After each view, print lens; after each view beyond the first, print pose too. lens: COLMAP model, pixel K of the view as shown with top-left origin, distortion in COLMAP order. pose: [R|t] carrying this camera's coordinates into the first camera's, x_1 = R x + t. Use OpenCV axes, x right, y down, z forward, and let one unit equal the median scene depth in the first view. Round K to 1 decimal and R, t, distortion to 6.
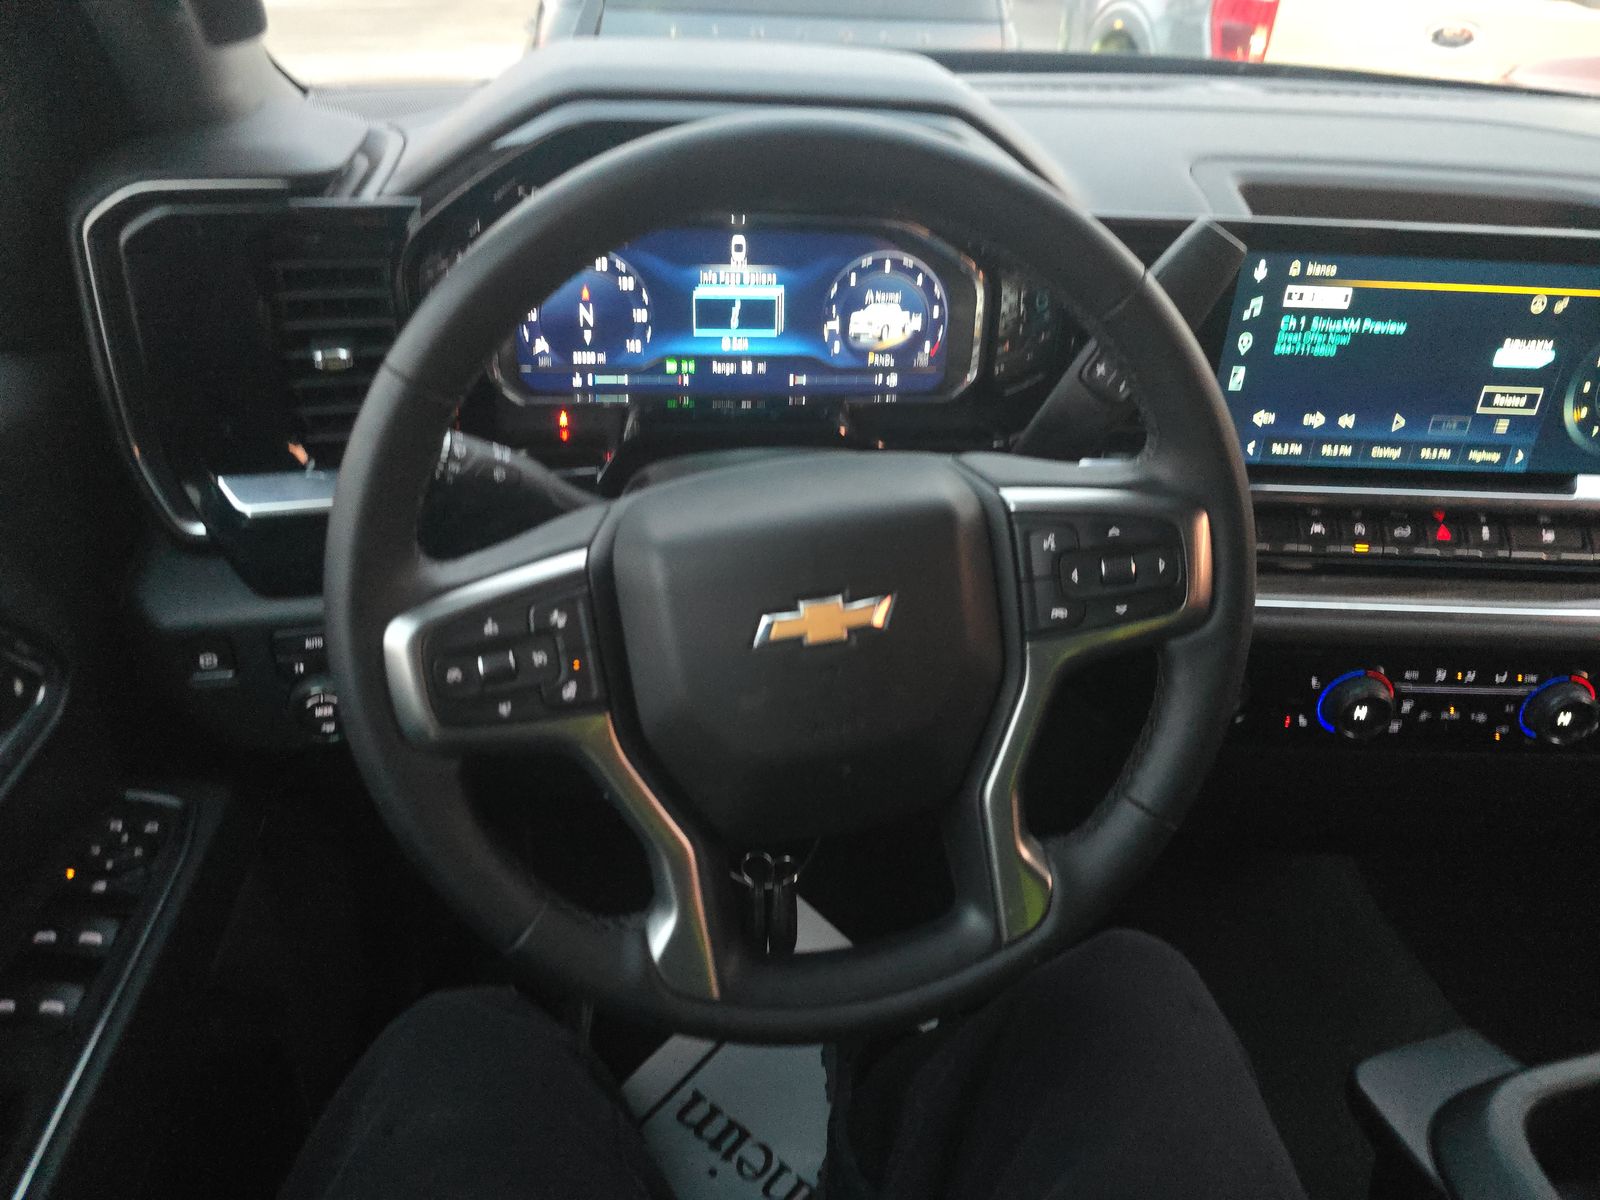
lens RADIAL K [[1041.0, 0, 787.7], [0, 1041.0, 603.1], [0, 0, 1]] dist [0.044632, -0.048755]
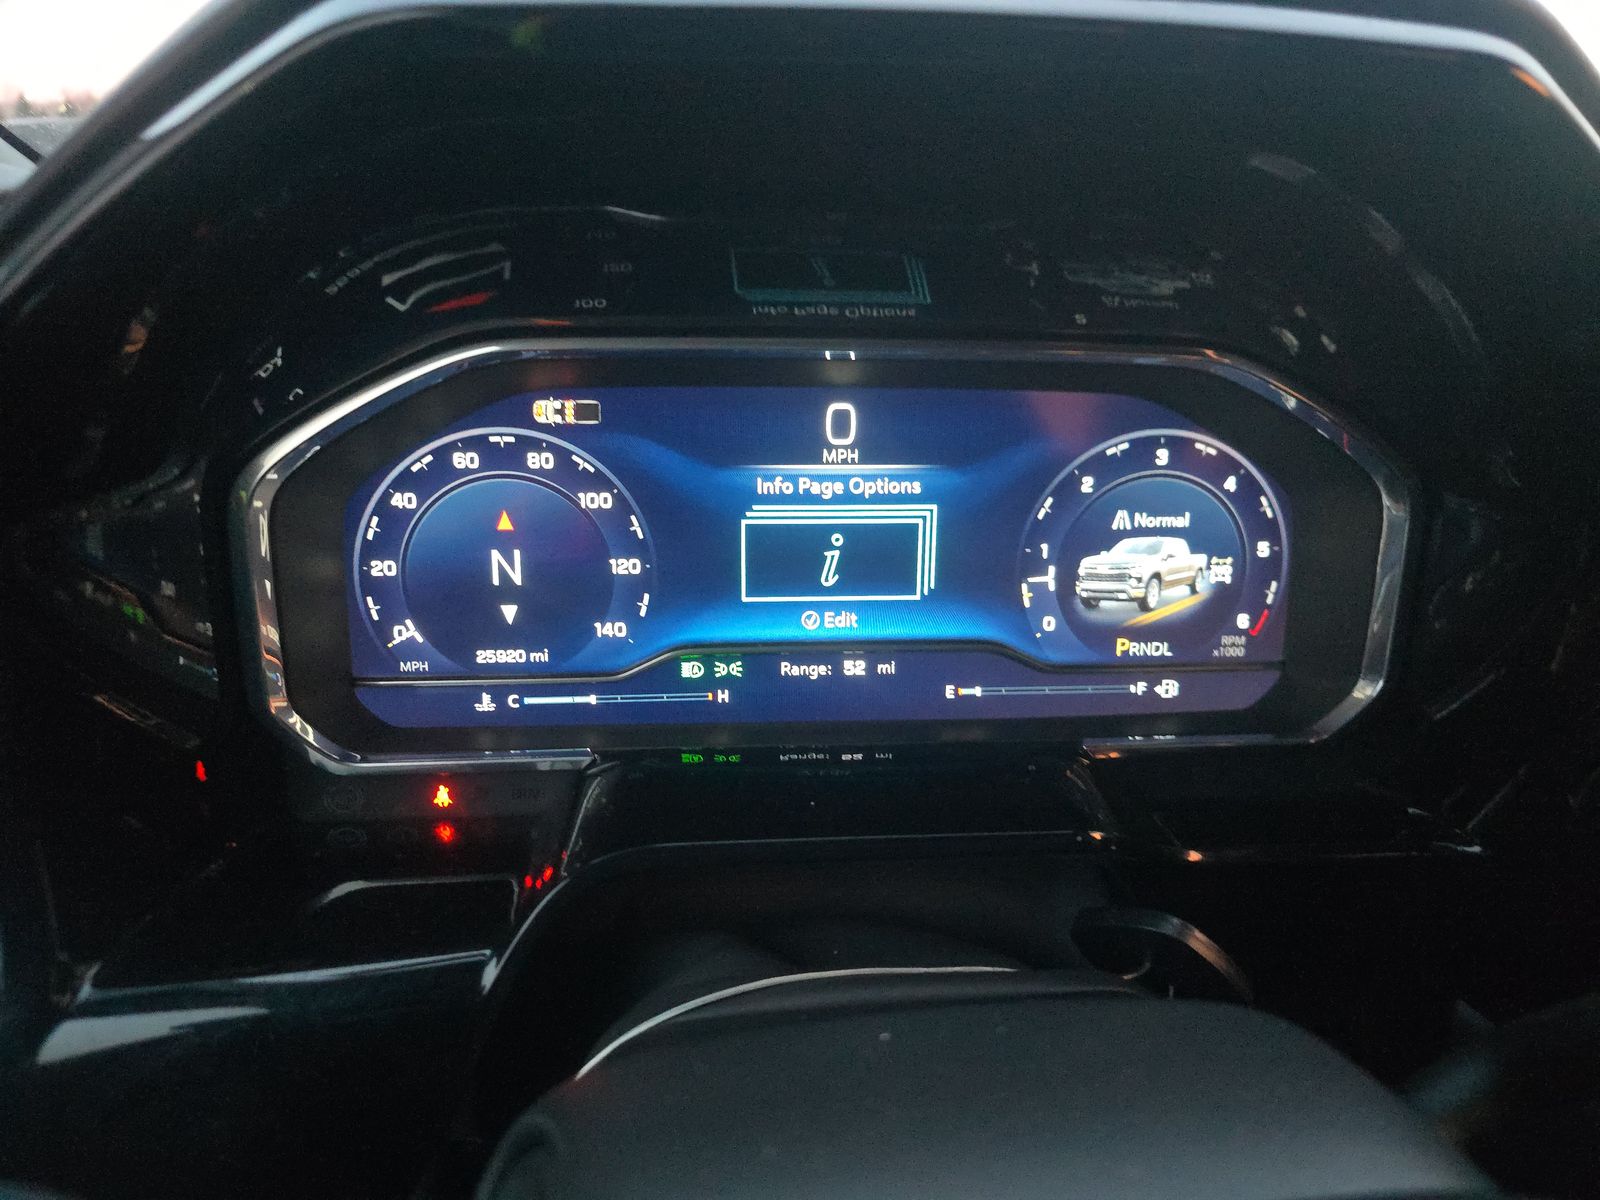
lens RADIAL K [[1041.0, 0, 787.7], [0, 1041.0, 603.1], [0, 0, 1]] dist [0.044632, -0.048755]
pose [[0.995497, 0.007748, -0.094476, -0.025609], [-0.020665, 0.990422, -0.136520, -0.193695], [0.092513, 0.137858, 0.986122, 0.543834]]
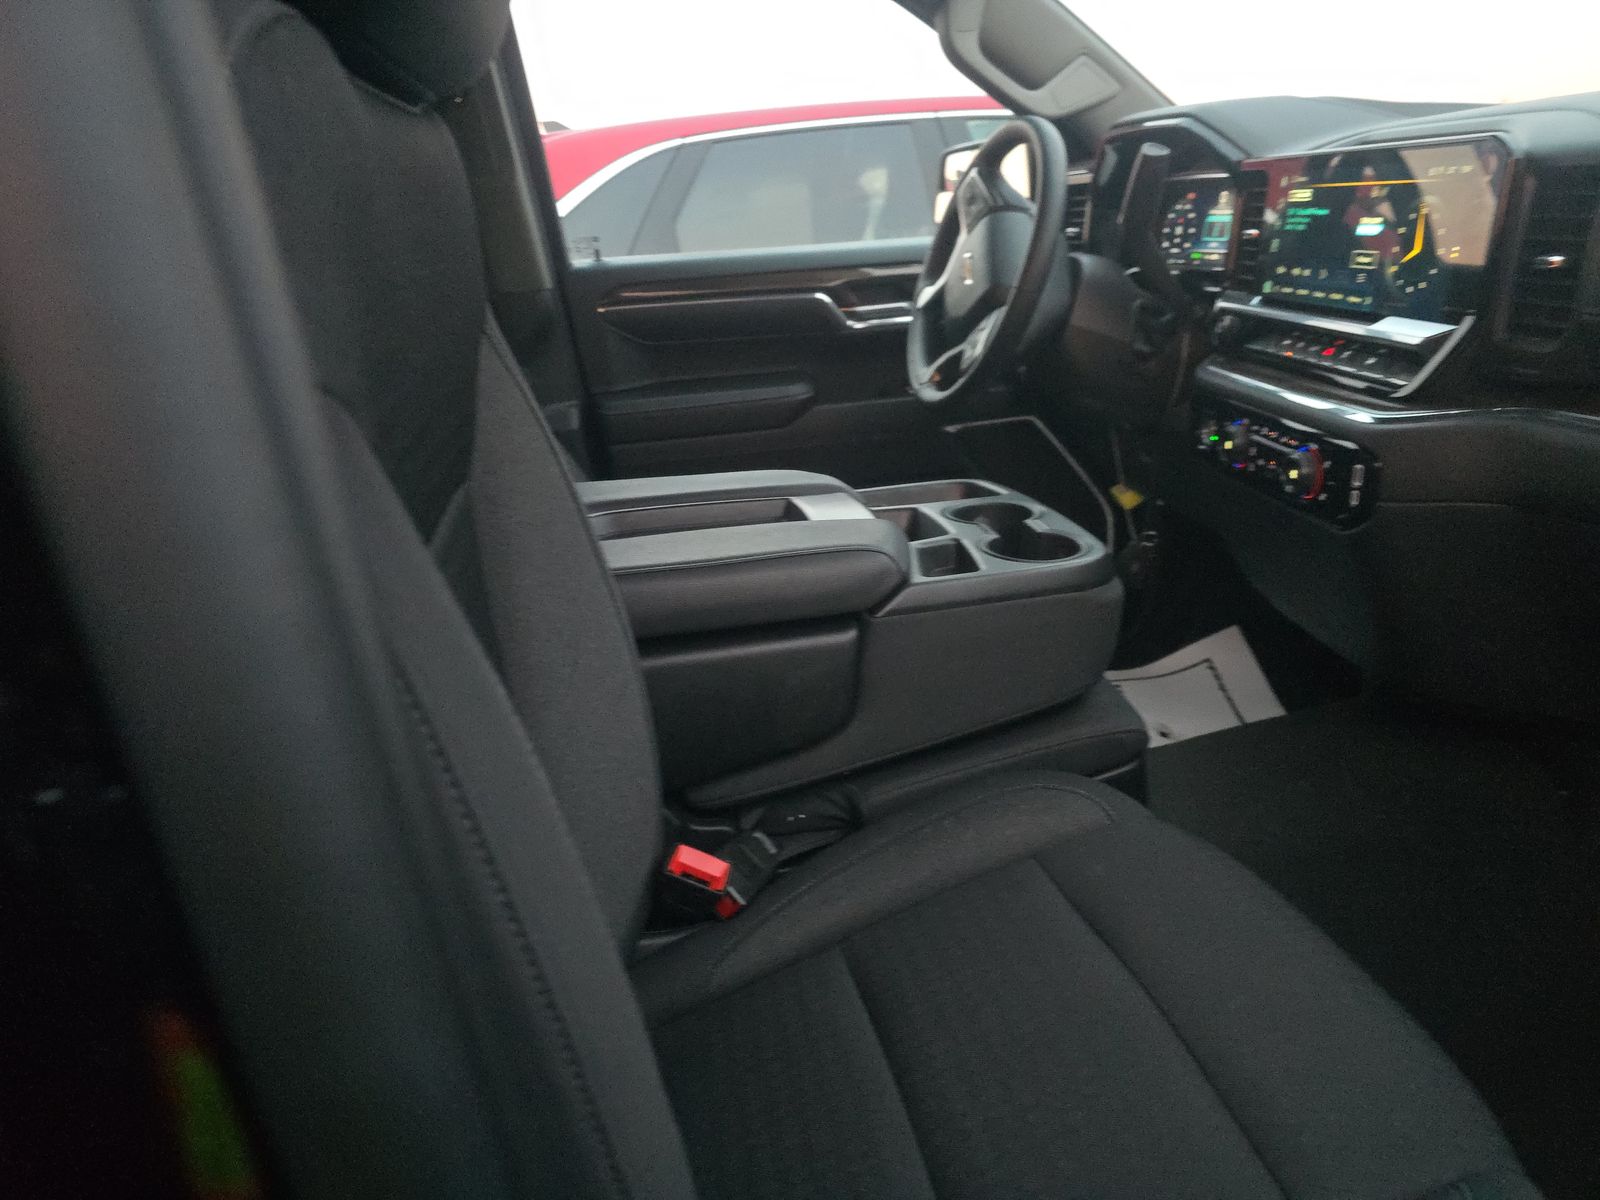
lens RADIAL K [[1041.0, 0, 787.7], [0, 1041.0, 603.1], [0, 0, 1]] dist [0.044632, -0.048755]
pose [[0.054024, 0.312634, -0.948336, 2.192420], [-0.414336, 0.871122, 0.263576, 0.177172], [0.908519, 0.378690, 0.176597, 0.173829]]
